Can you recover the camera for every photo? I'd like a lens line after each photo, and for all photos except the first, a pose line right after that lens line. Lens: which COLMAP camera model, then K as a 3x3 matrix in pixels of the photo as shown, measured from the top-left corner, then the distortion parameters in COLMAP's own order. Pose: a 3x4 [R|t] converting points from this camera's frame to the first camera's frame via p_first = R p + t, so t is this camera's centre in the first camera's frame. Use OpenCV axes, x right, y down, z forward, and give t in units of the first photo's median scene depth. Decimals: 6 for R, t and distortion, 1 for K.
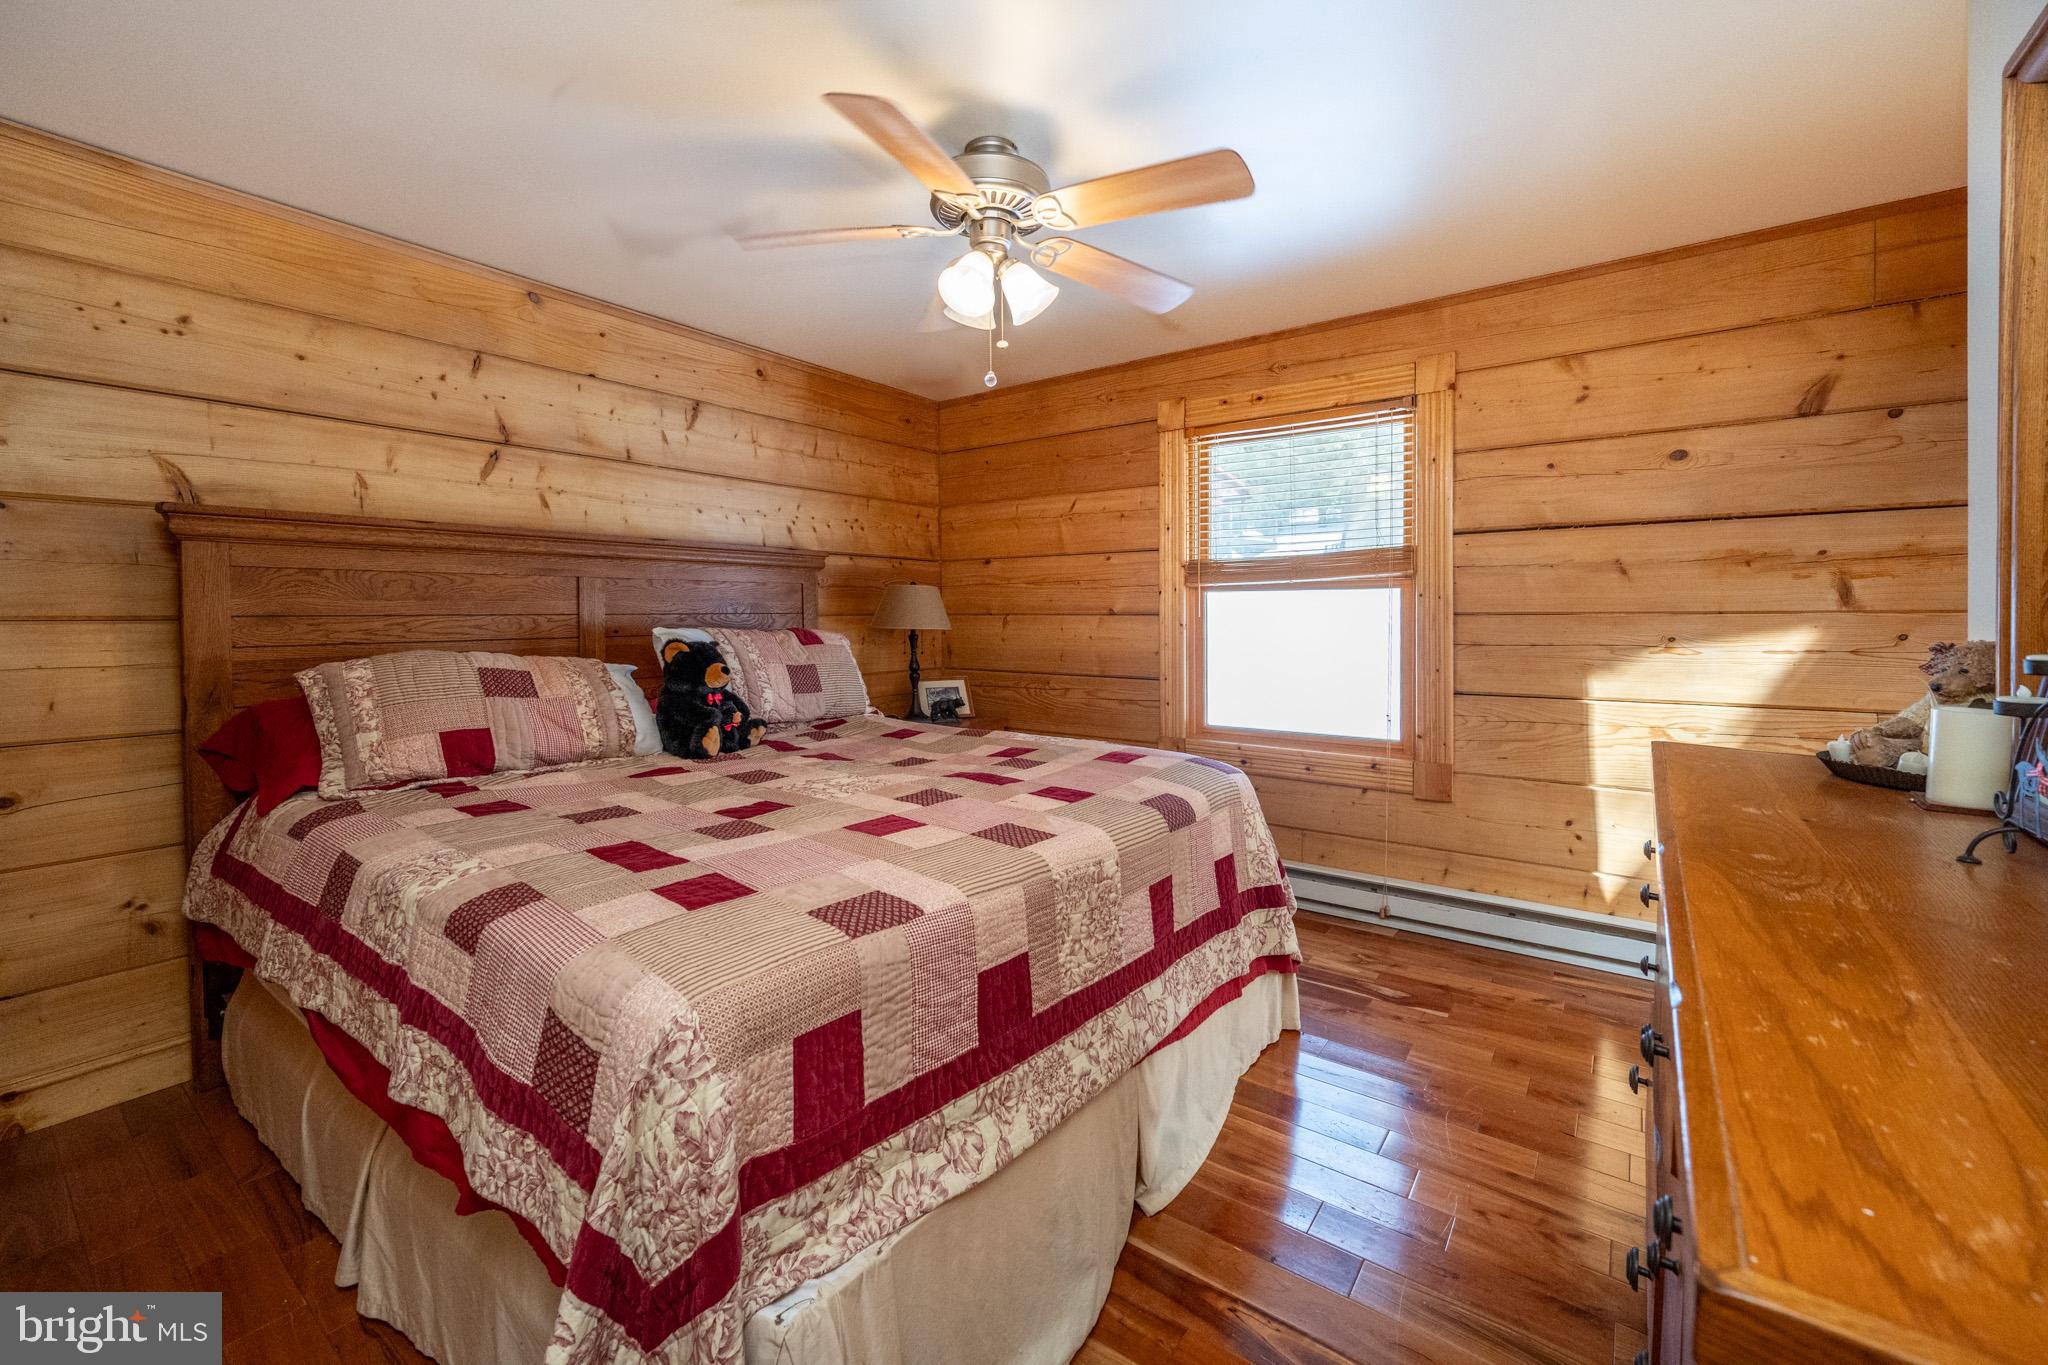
lens RADIAL K [[829.0, 0, 1026.7], [0, 829.0, 630.1], [0, 0, 1]] dist [-0.001035, 0.000072]
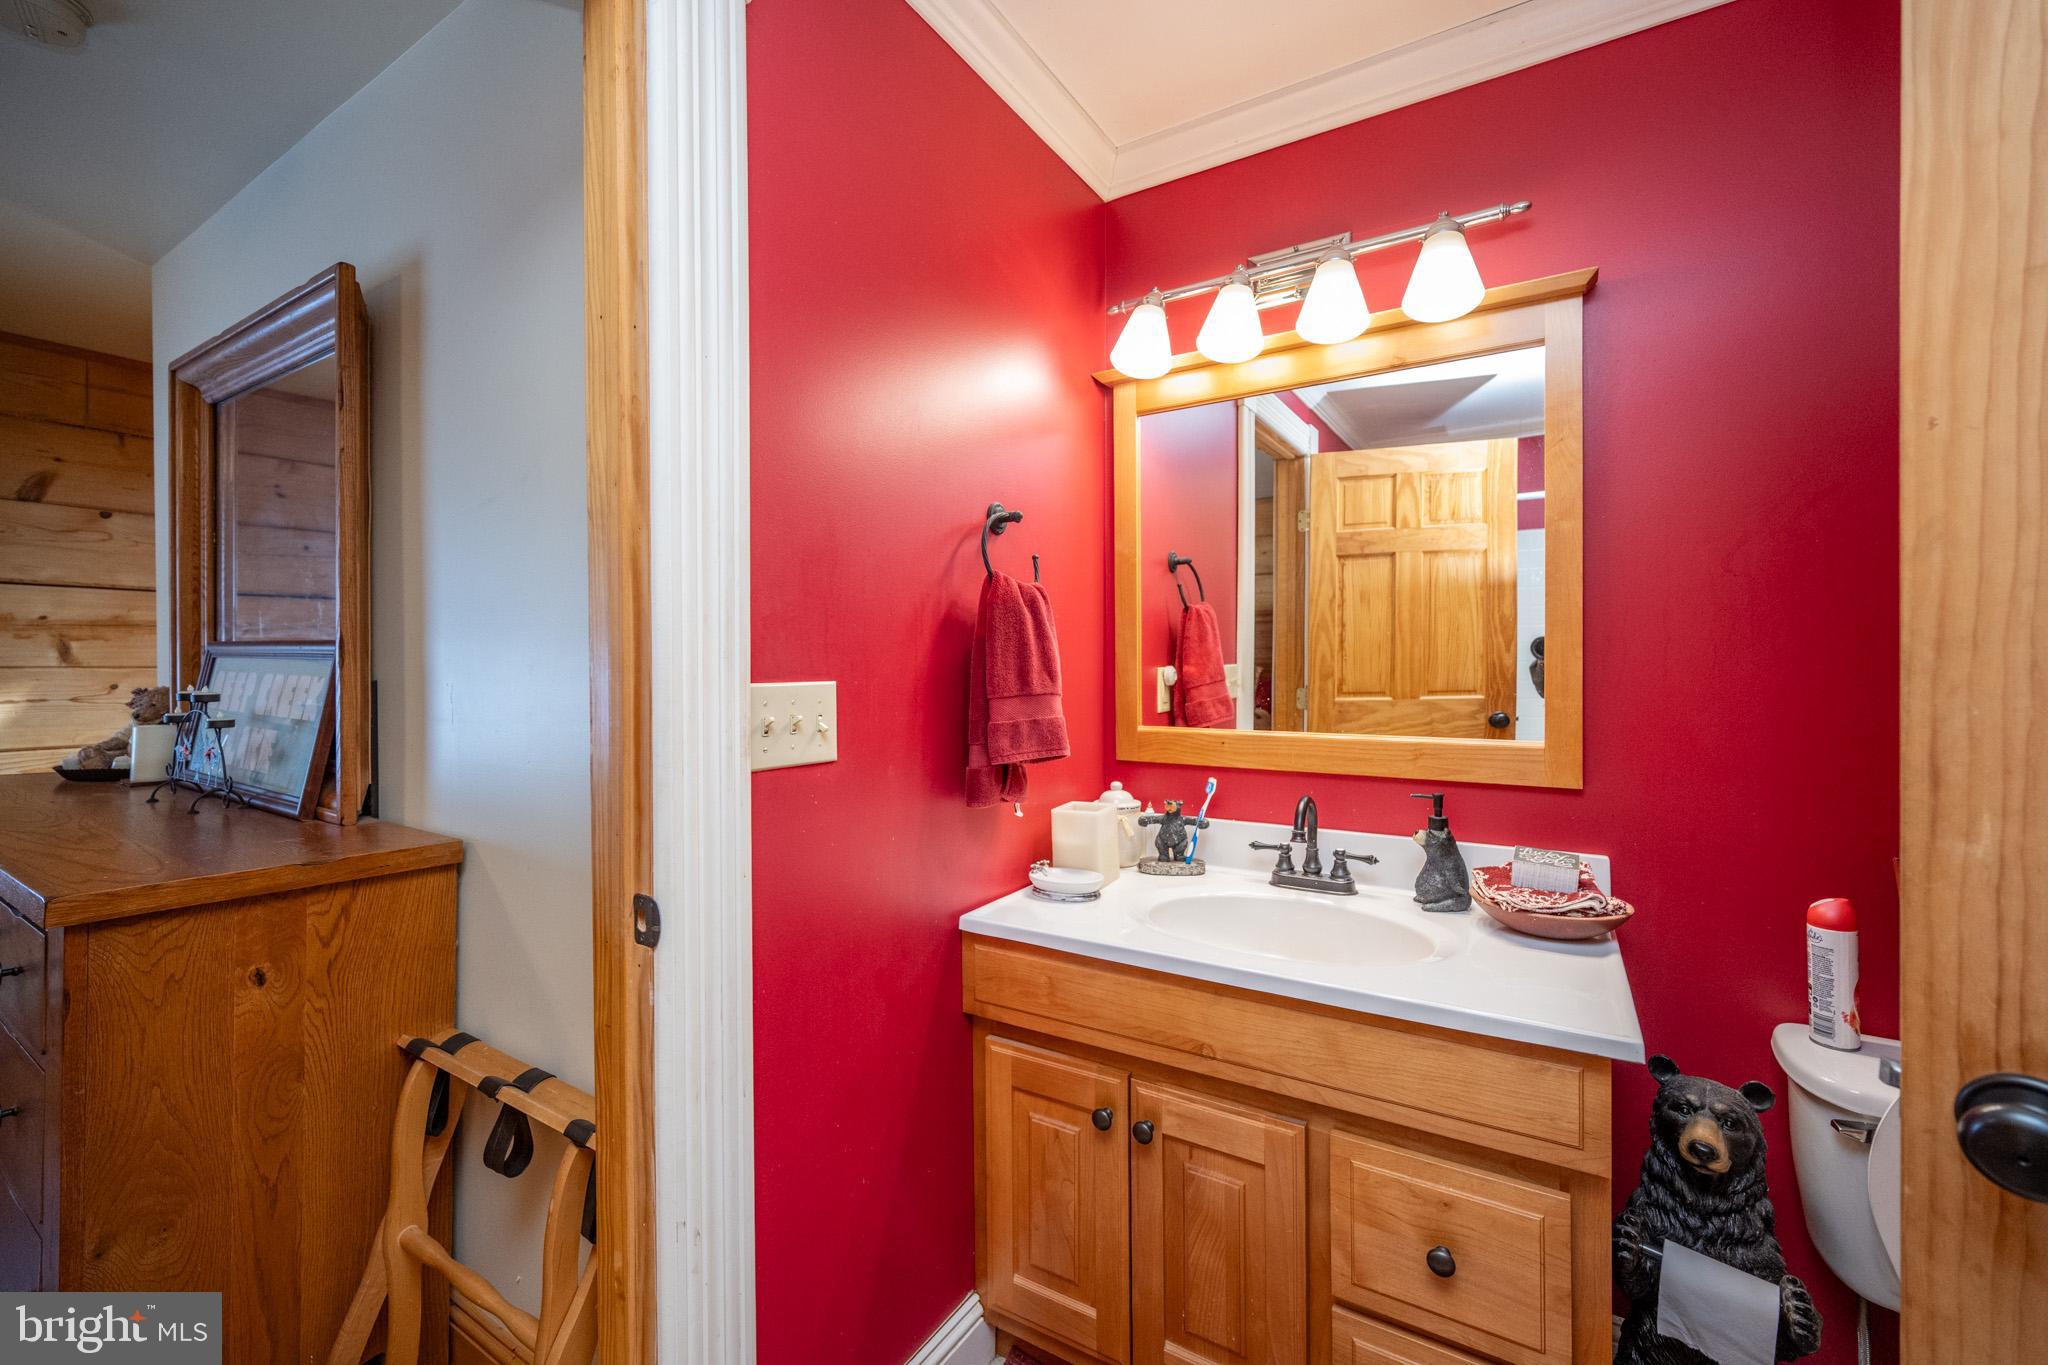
lens RADIAL K [[838.8, 0, 1061.3], [0, 838.8, 663.4], [0, 0, 1]] dist [0.000096, 0.000490]
pose [[-0.088794, 0.006197, 0.996031, -0.360539], [0.017645, 0.999834, -0.004648, 0.003720], [-0.995894, 0.017162, -0.088888, -0.339715]]
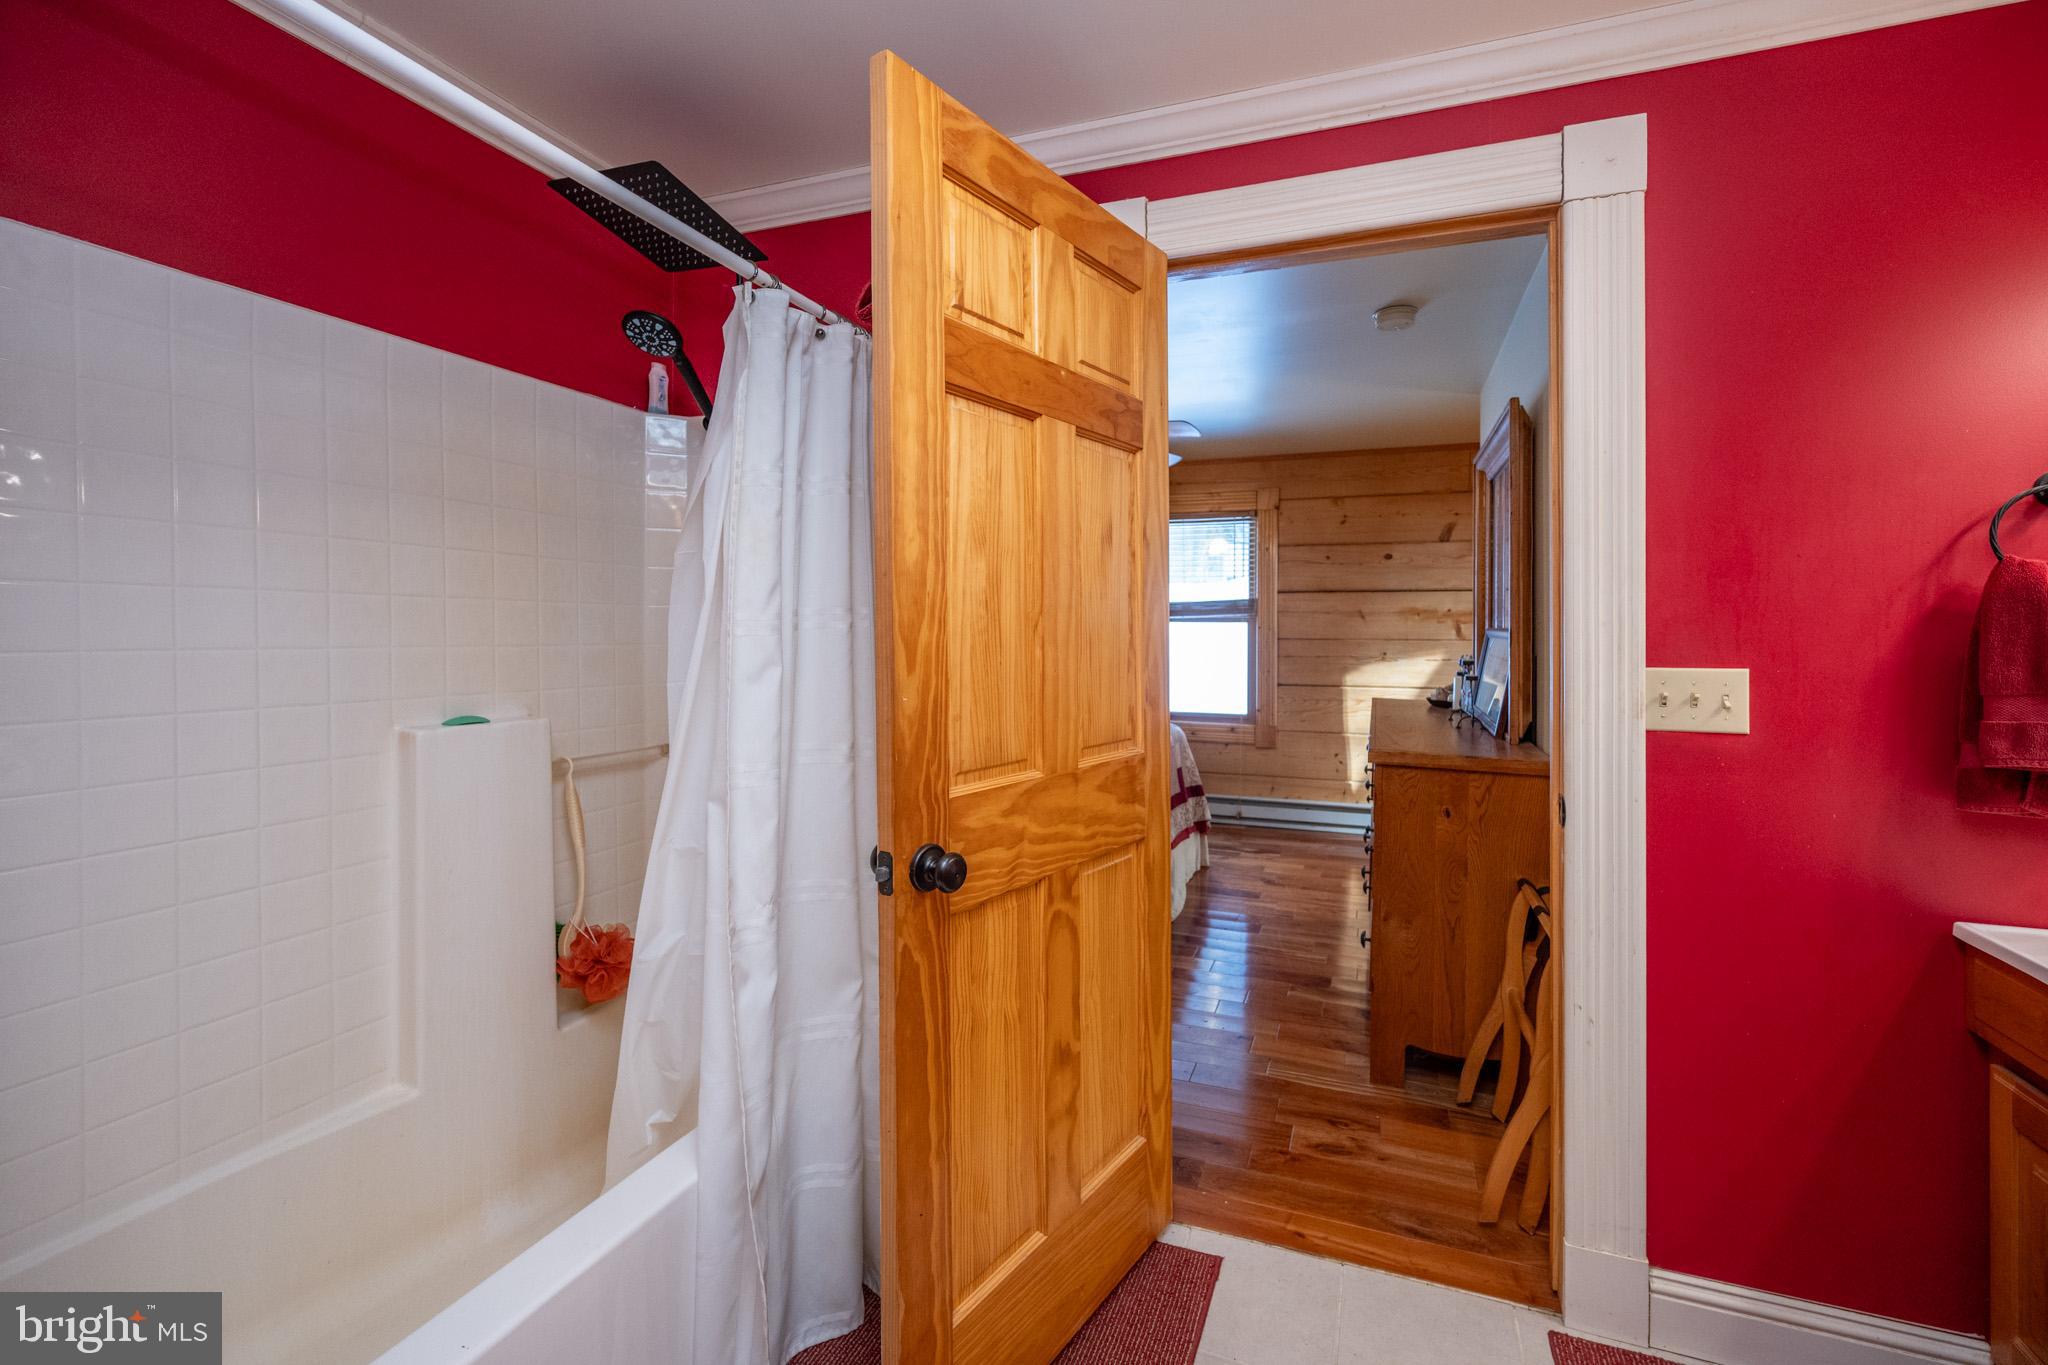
lens RADIAL K [[886.6, 0, 1041.1], [0, 886.6, 633.8], [0, 0, 1]] dist [0.000202, 0.000098]
pose [[0.963404, 0.010487, 0.267848, -0.530098], [-0.007523, 0.999899, -0.012090, -0.005055], [-0.267948, 0.009633, 0.963385, -0.756044]]
